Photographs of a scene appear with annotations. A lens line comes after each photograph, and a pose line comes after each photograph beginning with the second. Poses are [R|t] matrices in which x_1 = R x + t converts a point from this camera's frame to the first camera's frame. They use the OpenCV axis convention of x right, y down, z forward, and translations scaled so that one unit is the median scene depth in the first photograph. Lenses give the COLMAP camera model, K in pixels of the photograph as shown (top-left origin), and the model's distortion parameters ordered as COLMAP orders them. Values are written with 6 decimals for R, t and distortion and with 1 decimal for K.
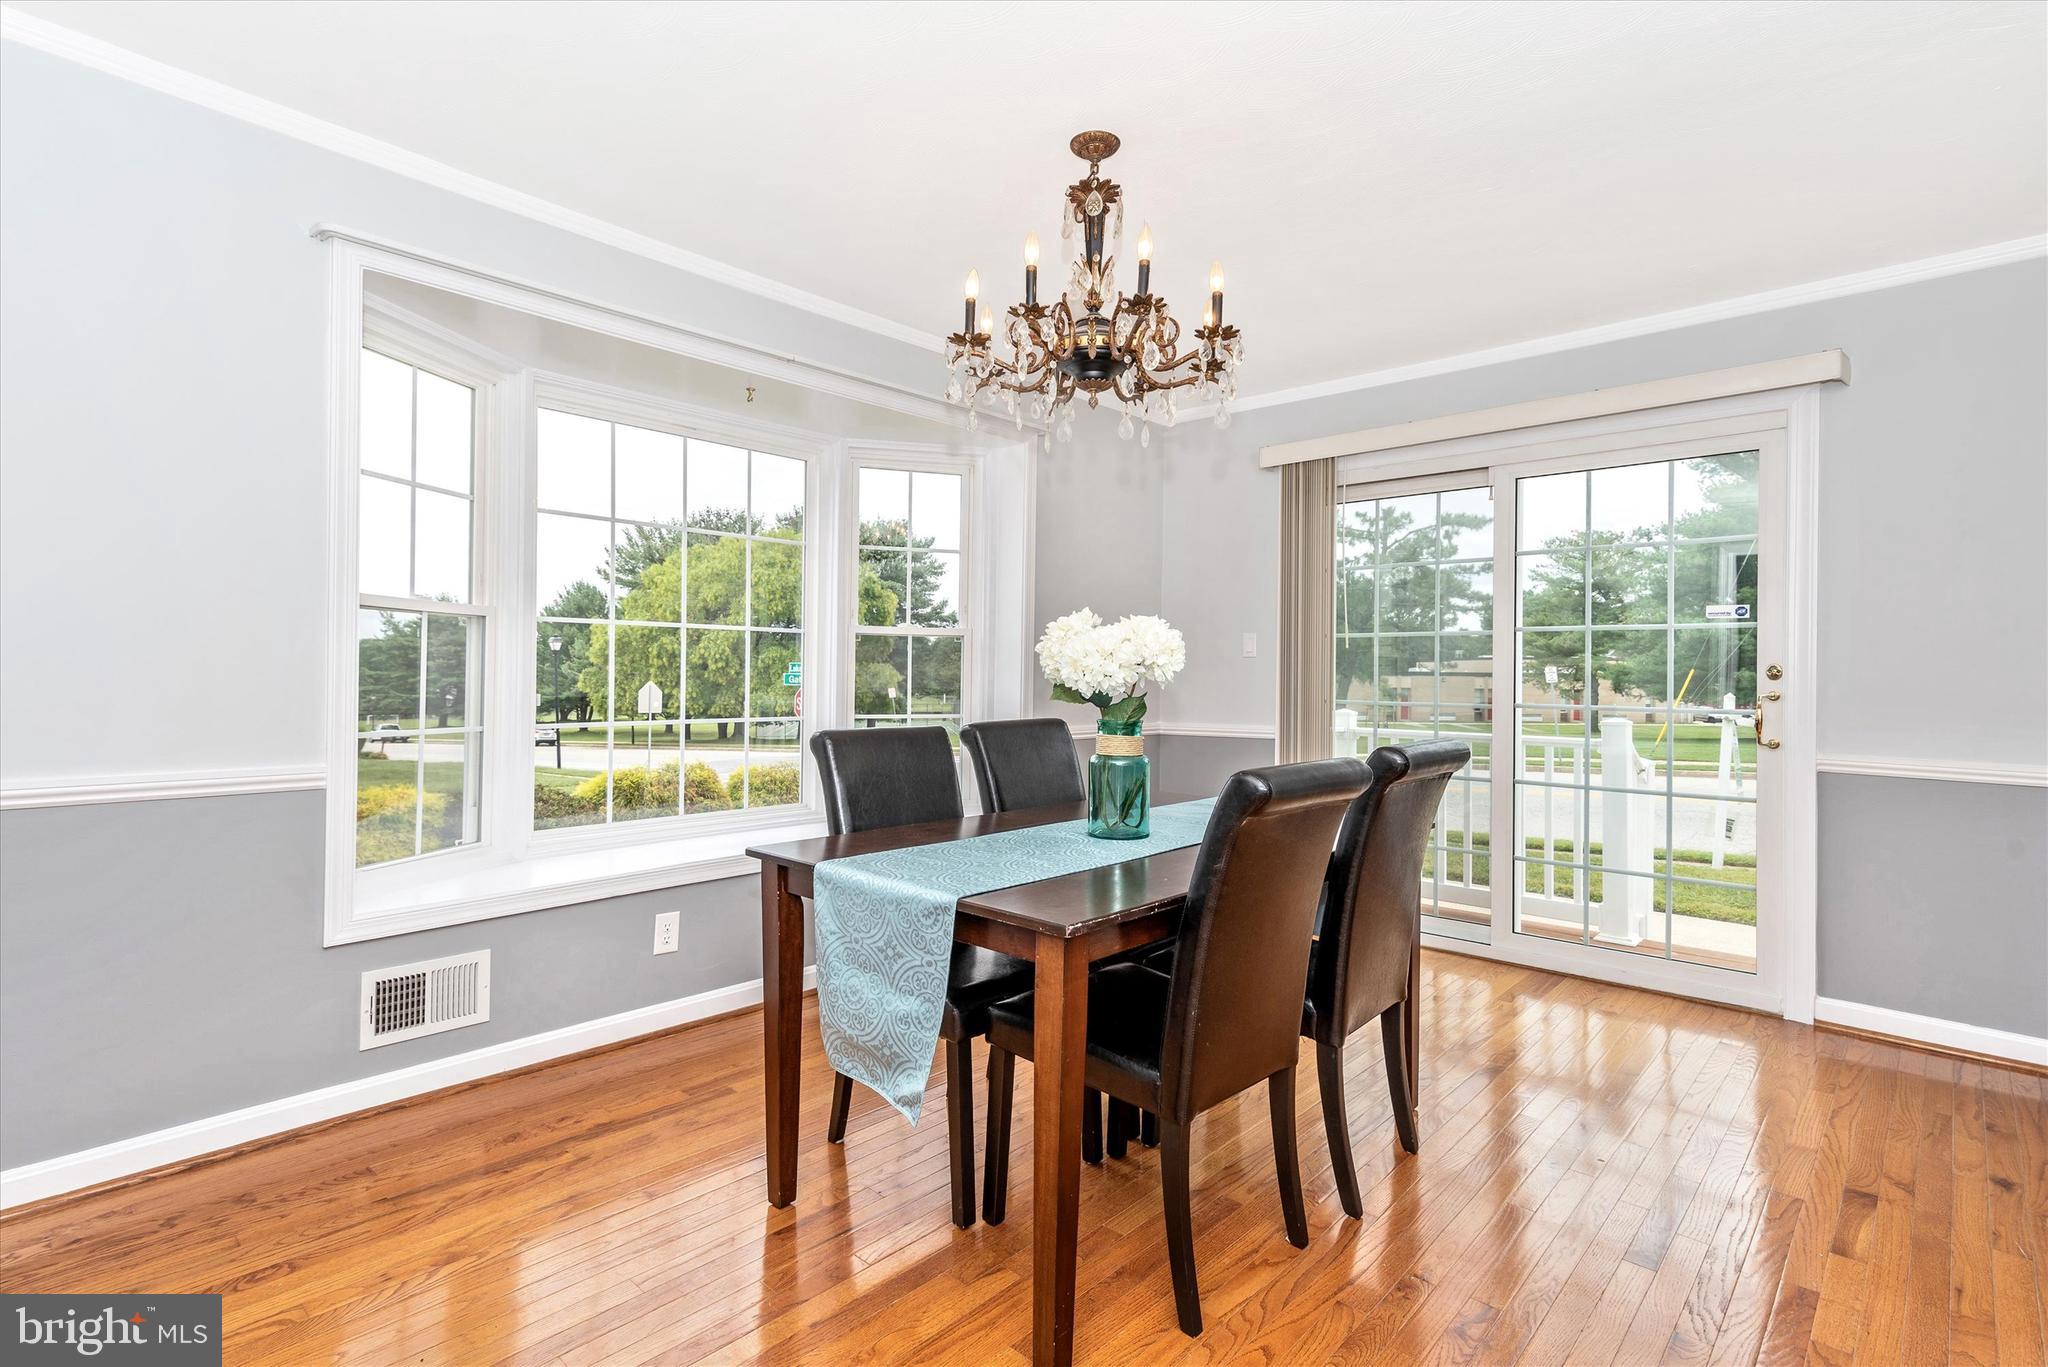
lens RADIAL K [[992.8, 0, 1026.4], [0, 992.8, 658.4], [0, 0, 1]] dist [0.020608, -0.000138]
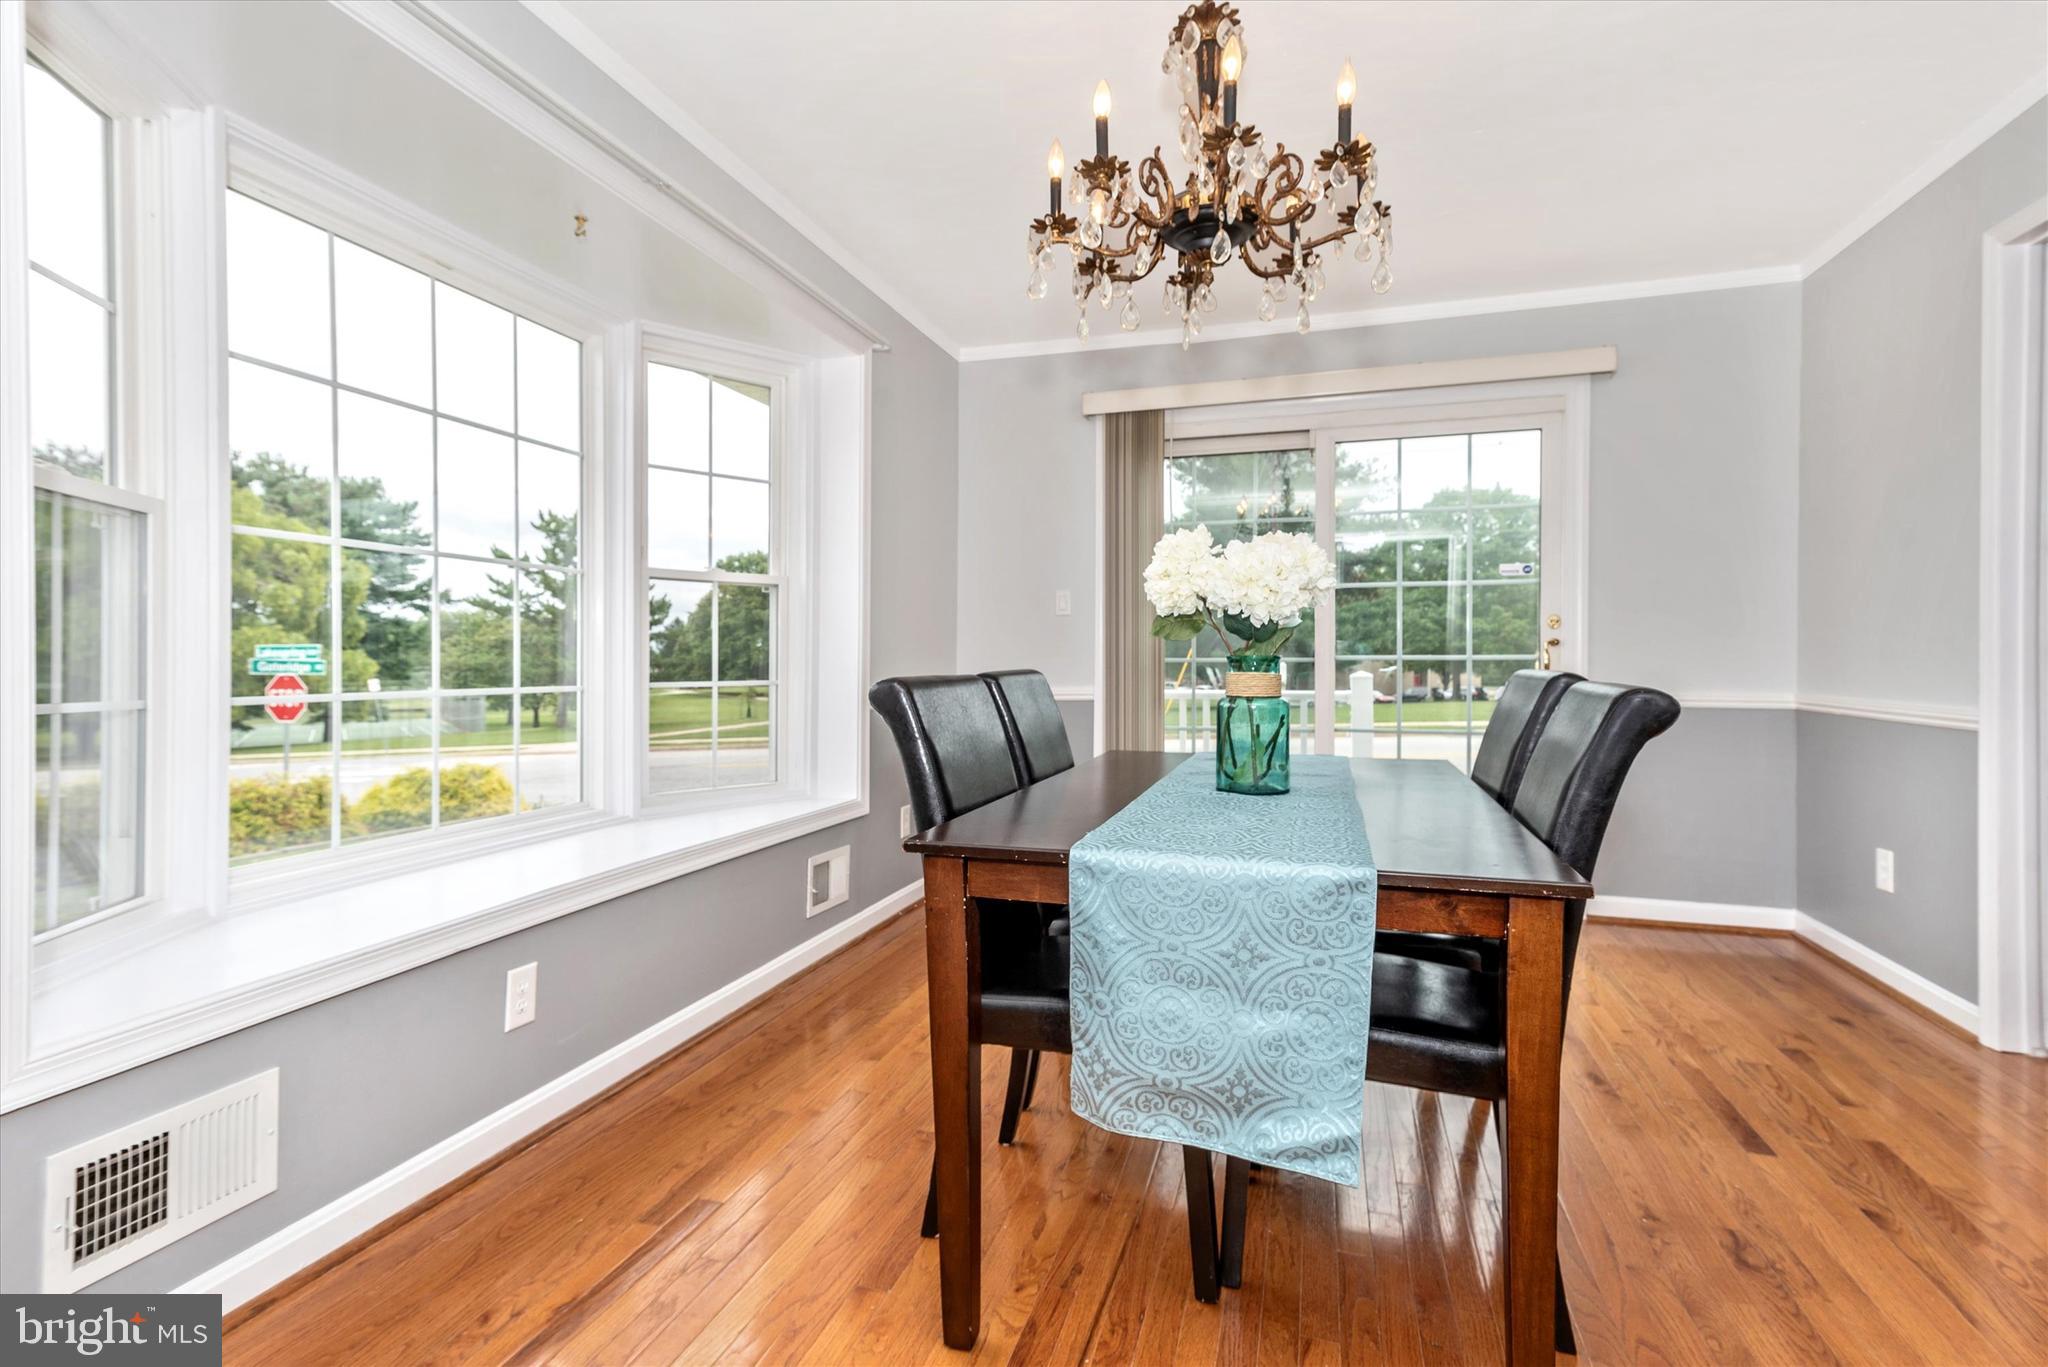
lens RADIAL K [[1003.5, 0, 1008.0], [0, 1003.5, 653.6], [0, 0, 1]] dist [0.021841, -0.000121]
pose [[0.899082, -0.008330, 0.437702, -0.436892], [0.004615, 0.999944, 0.009551, 0.046567], [-0.437757, -0.006567, 0.899069, 0.293314]]
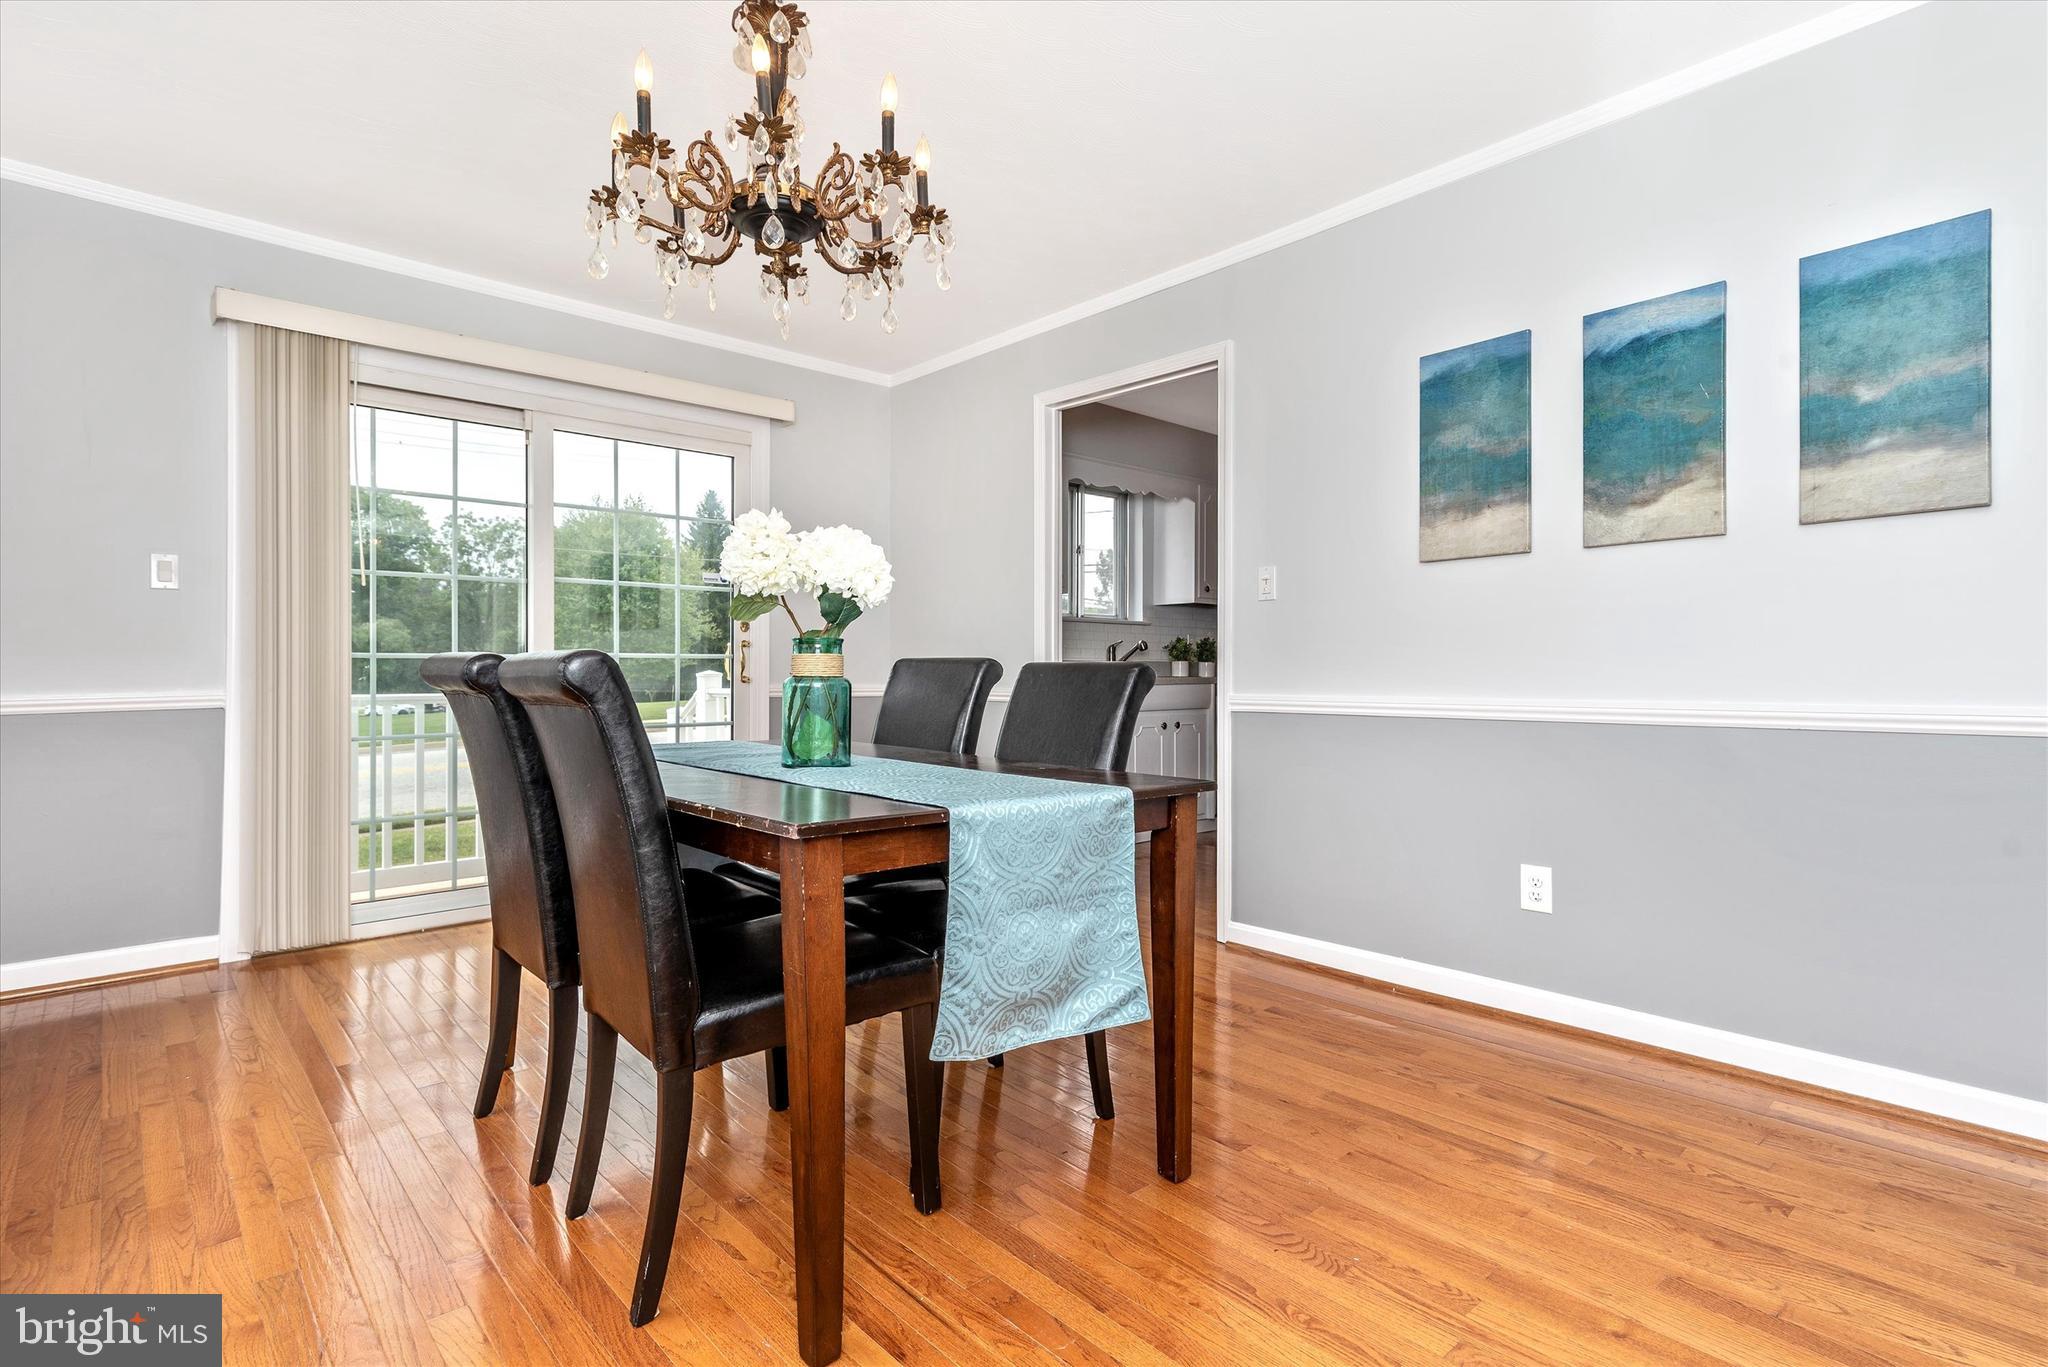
lens RADIAL K [[1003.5, 0, 1008.0], [0, 1003.5, 653.6], [0, 0, 1]] dist [0.021841, -0.000121]
pose [[0.093752, 0.009866, 0.995547, -0.741696], [-0.015292, 0.999847, -0.008468, 0.075533], [-0.995478, -0.014430, 0.093889, 0.690031]]
